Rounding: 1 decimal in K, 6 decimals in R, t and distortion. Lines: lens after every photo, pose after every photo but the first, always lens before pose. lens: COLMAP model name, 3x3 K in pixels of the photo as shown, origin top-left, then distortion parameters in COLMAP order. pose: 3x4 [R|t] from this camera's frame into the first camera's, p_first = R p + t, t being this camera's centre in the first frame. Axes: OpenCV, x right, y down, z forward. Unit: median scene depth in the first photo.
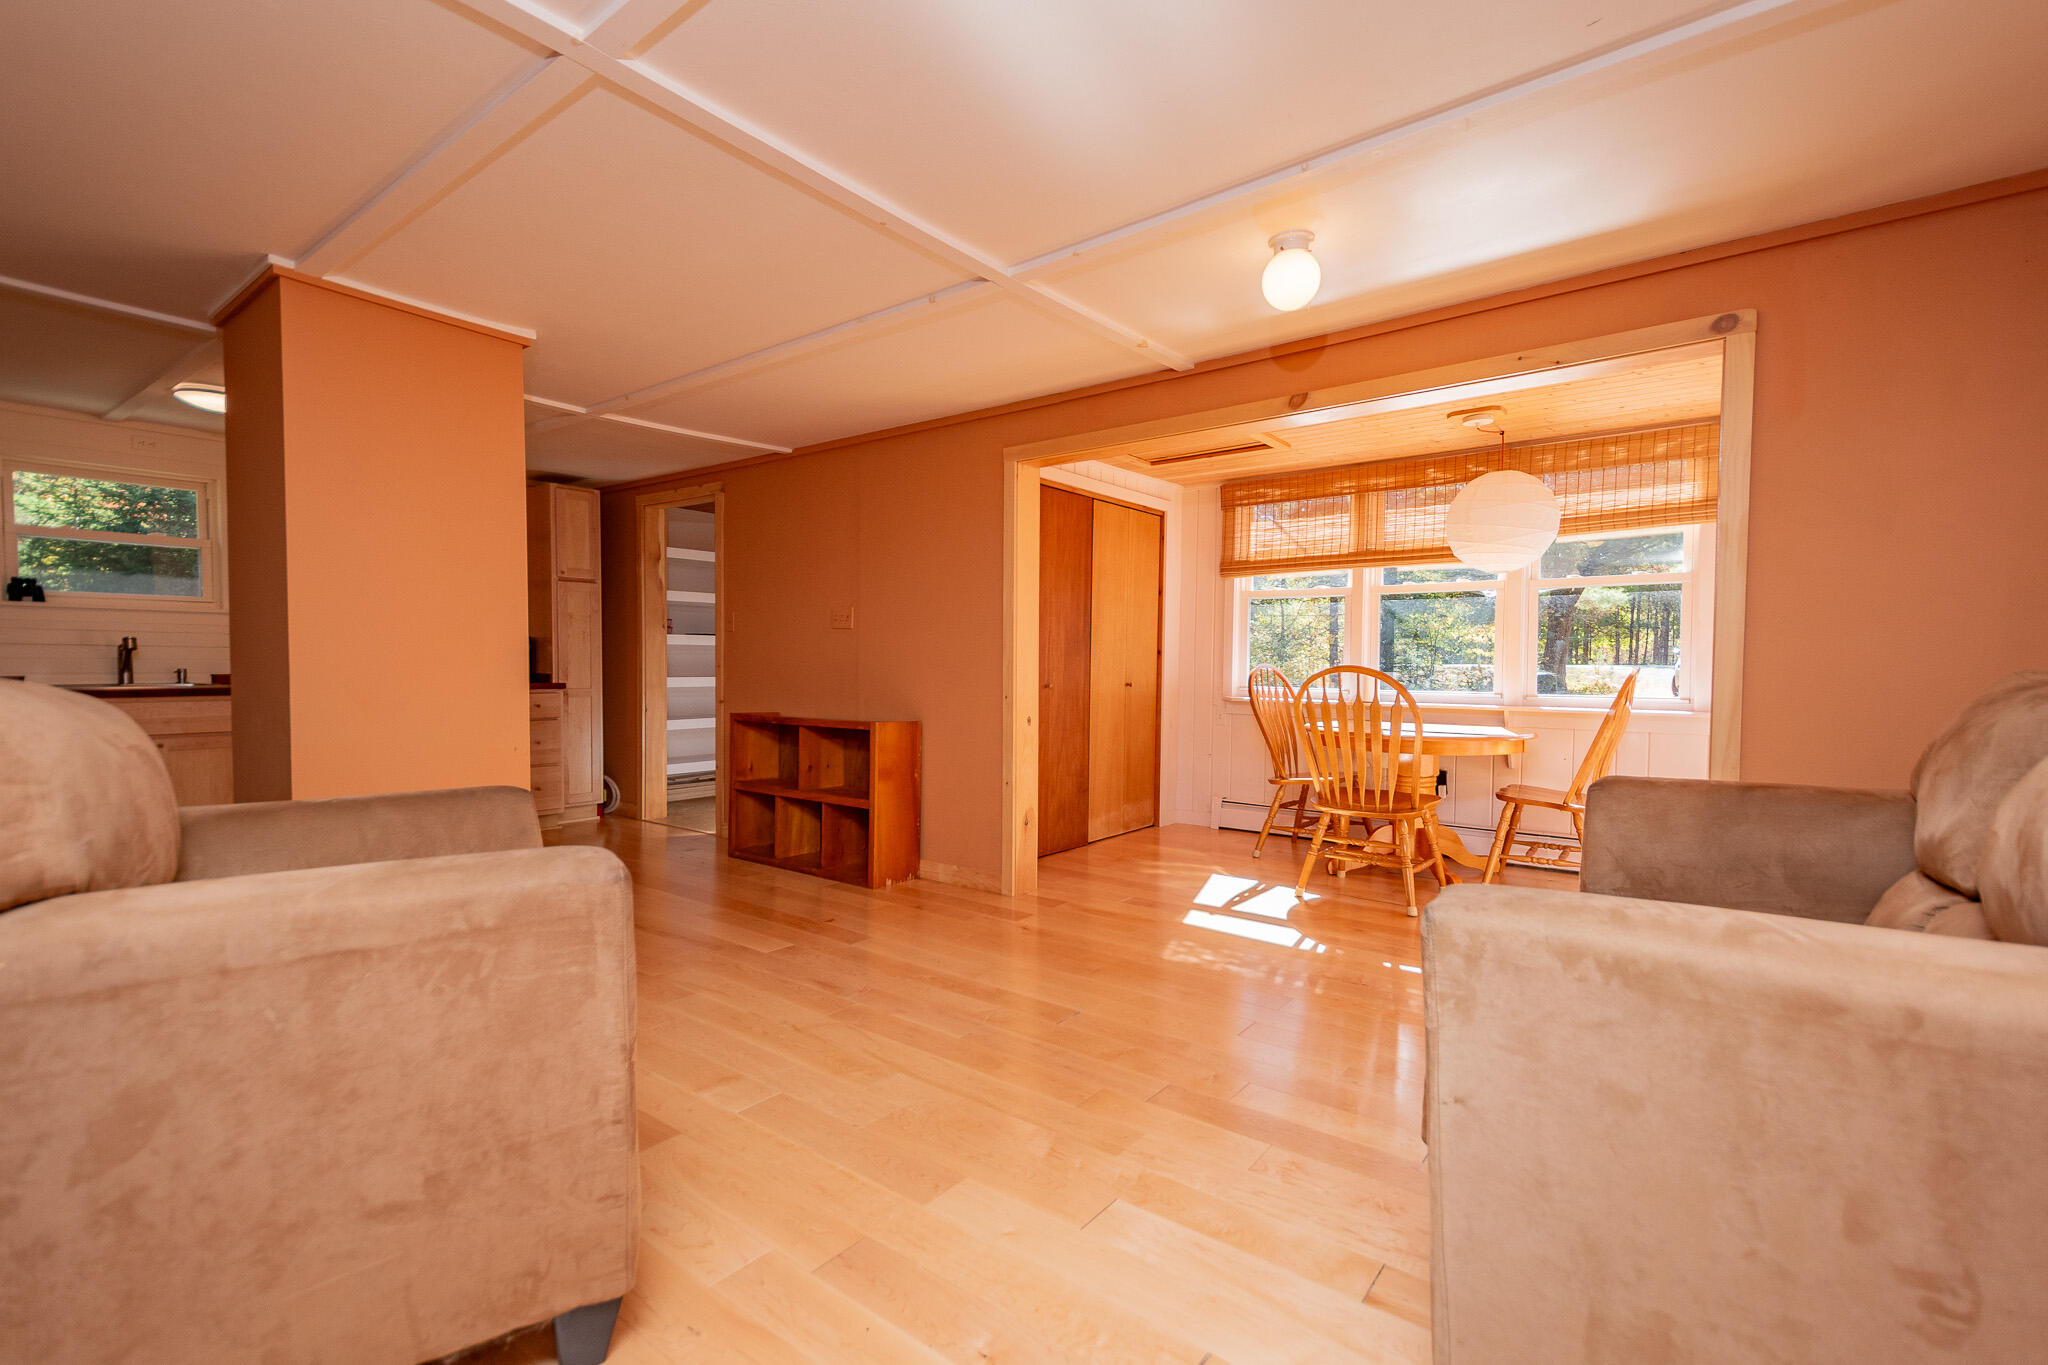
lens RADIAL K [[909.1, 0, 1032.2], [0, 909.1, 690.7], [0, 0, 1]] dist [0.018738, -0.005325]
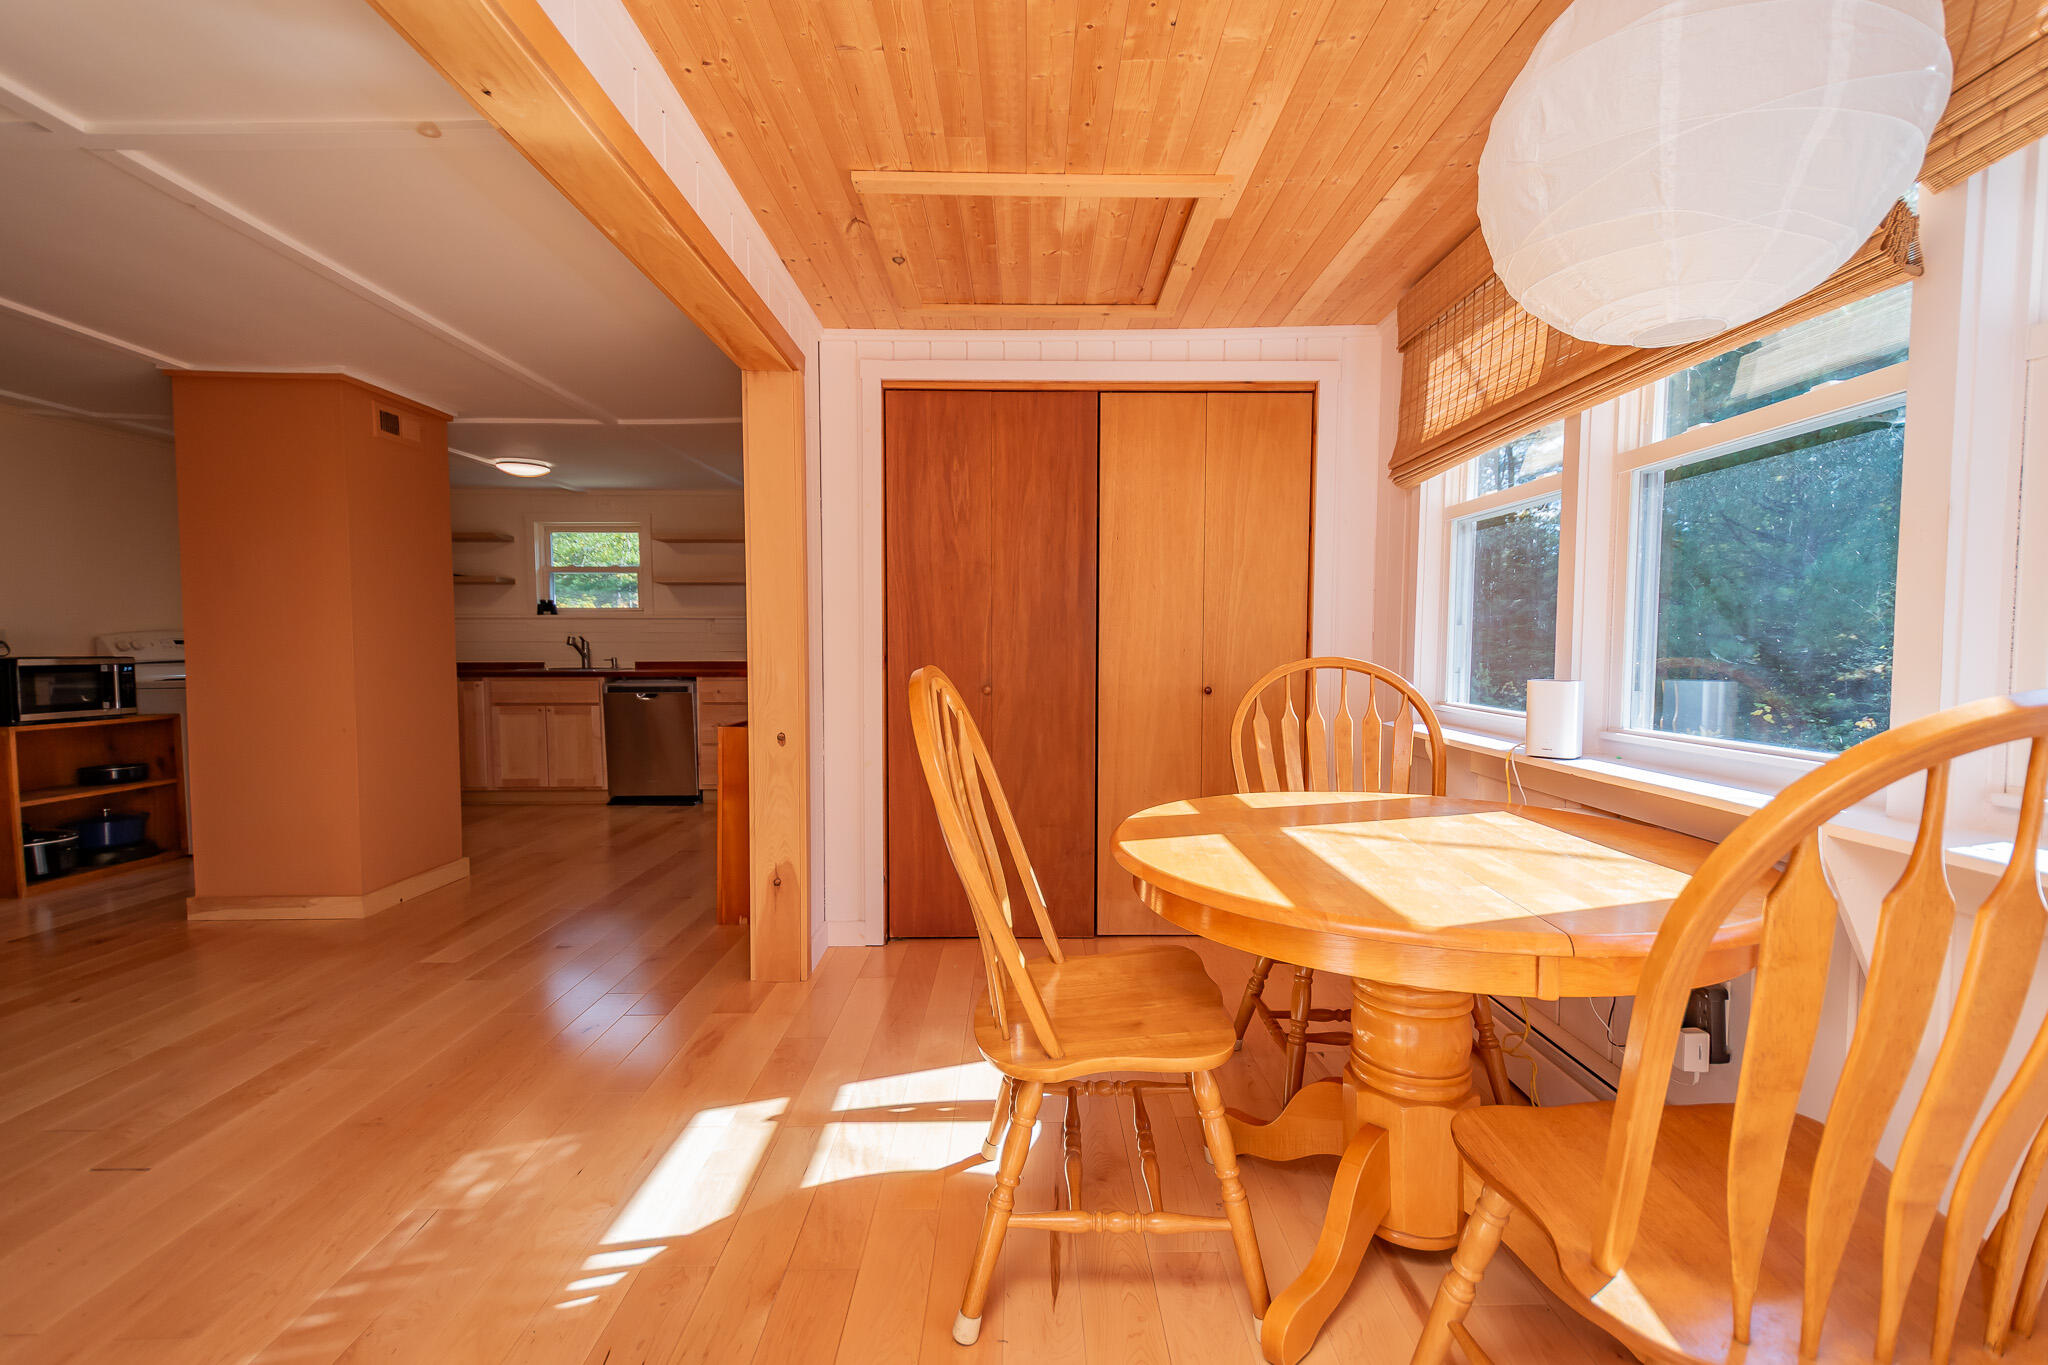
lens RADIAL K [[887.4, 0, 1024.0], [0, 887.4, 682.5], [0, 0, 1]] dist [0.016590, -0.000126]
pose [[0.612227, 0.027701, -0.790197, 1.058968], [-0.020159, 0.999608, 0.019424, -0.045056], [0.790425, 0.004038, 0.612545, 1.181584]]
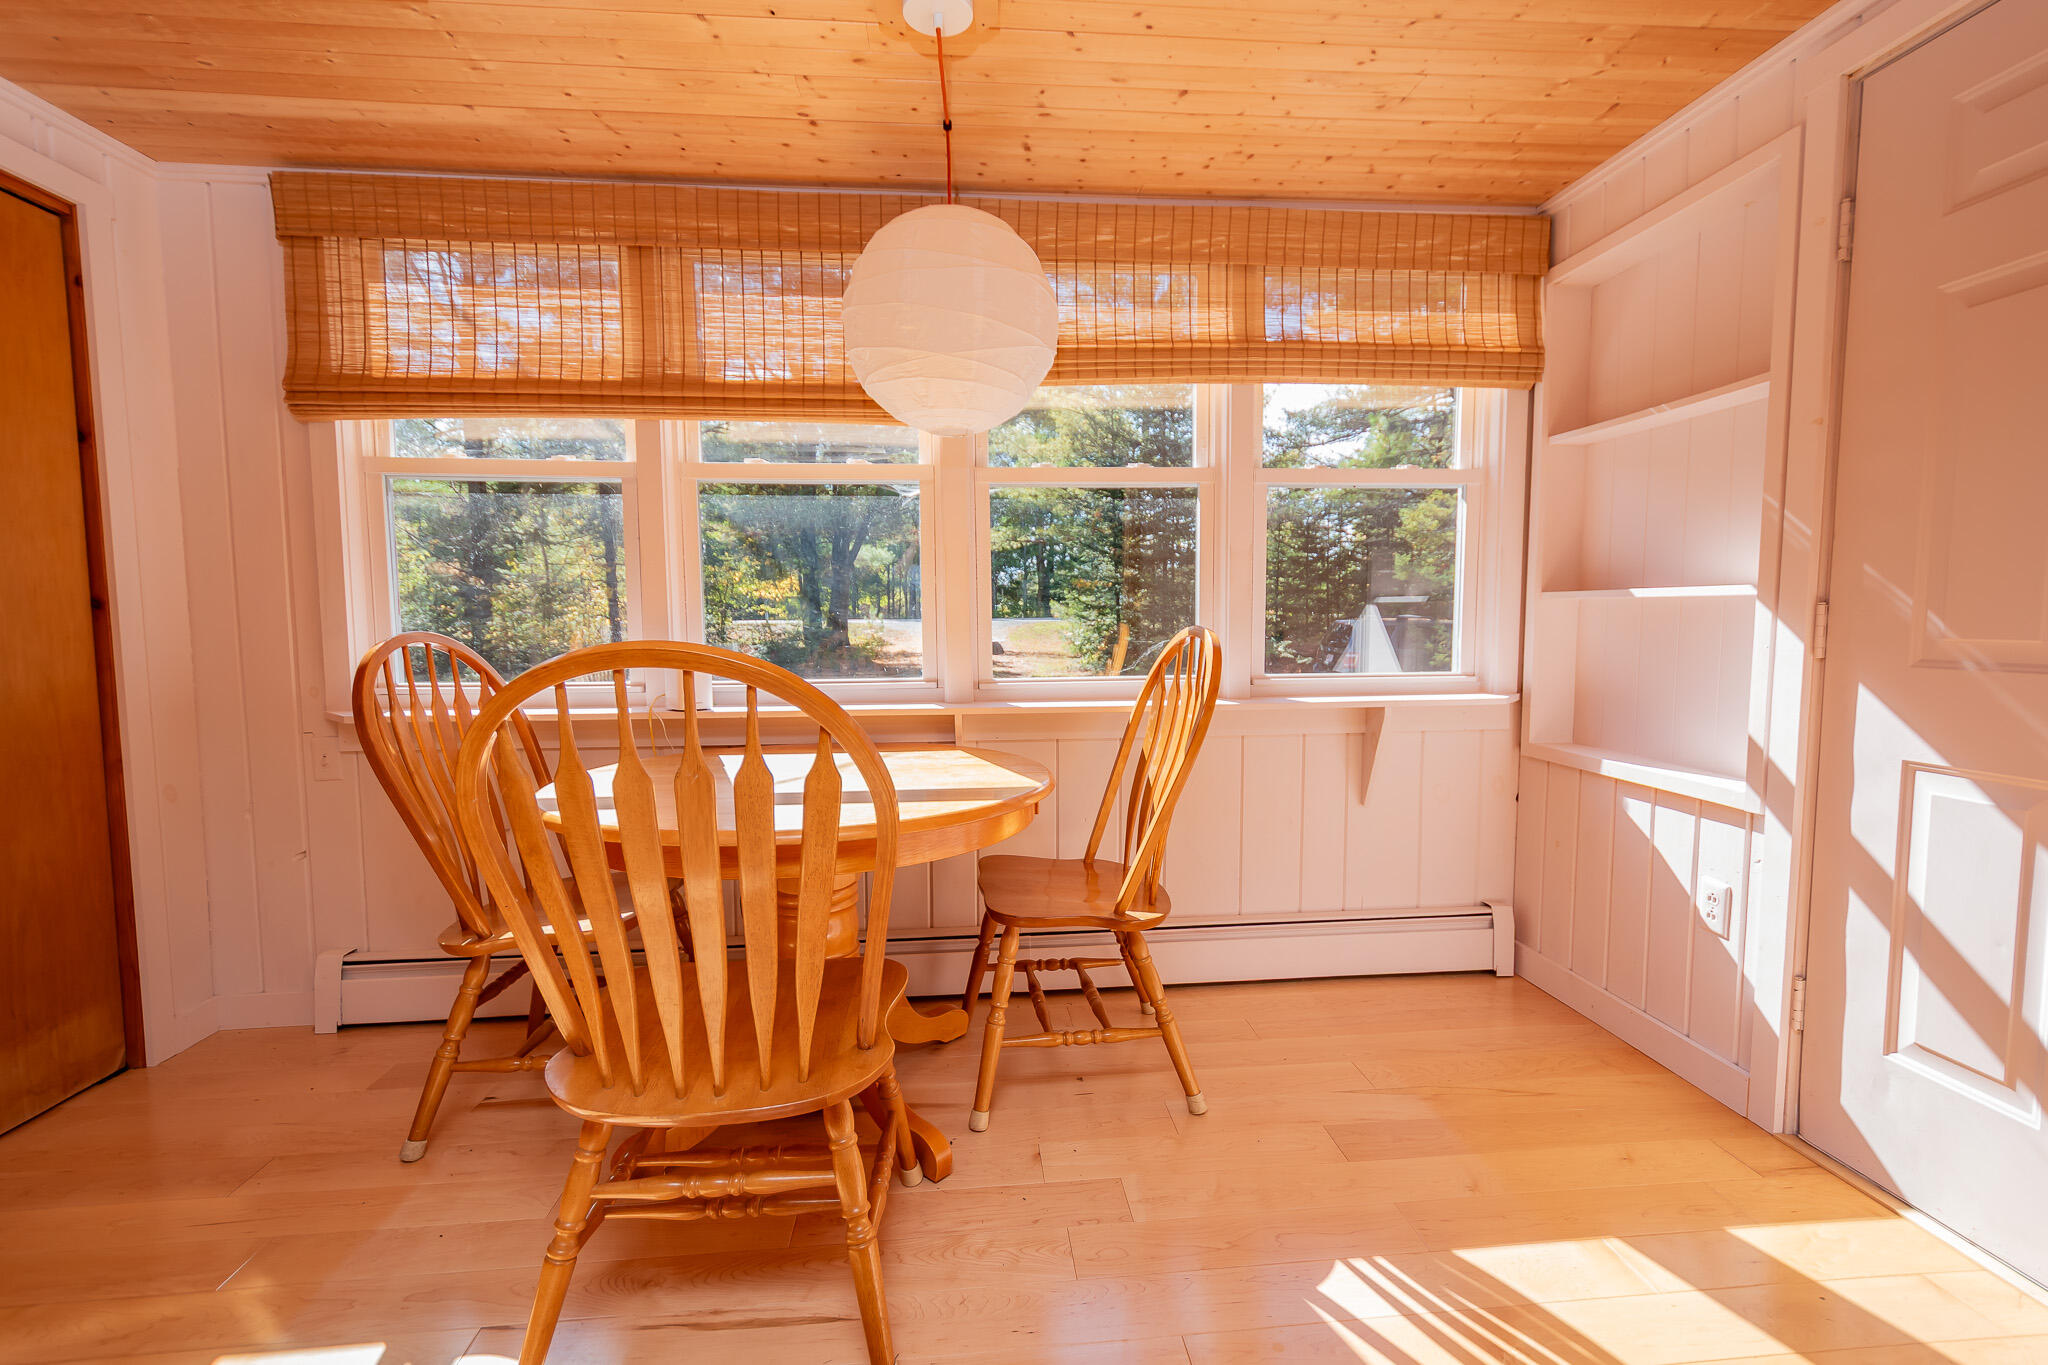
lens RADIAL K [[909.1, 0, 1032.2], [0, 909.1, 690.7], [0, 0, 1]] dist [0.018738, -0.005325]
pose [[0.733698, -0.065259, 0.676335, 0.367059], [0.033107, 0.997628, 0.060345, -0.038664], [-0.678669, -0.021884, 0.734118, 1.076423]]
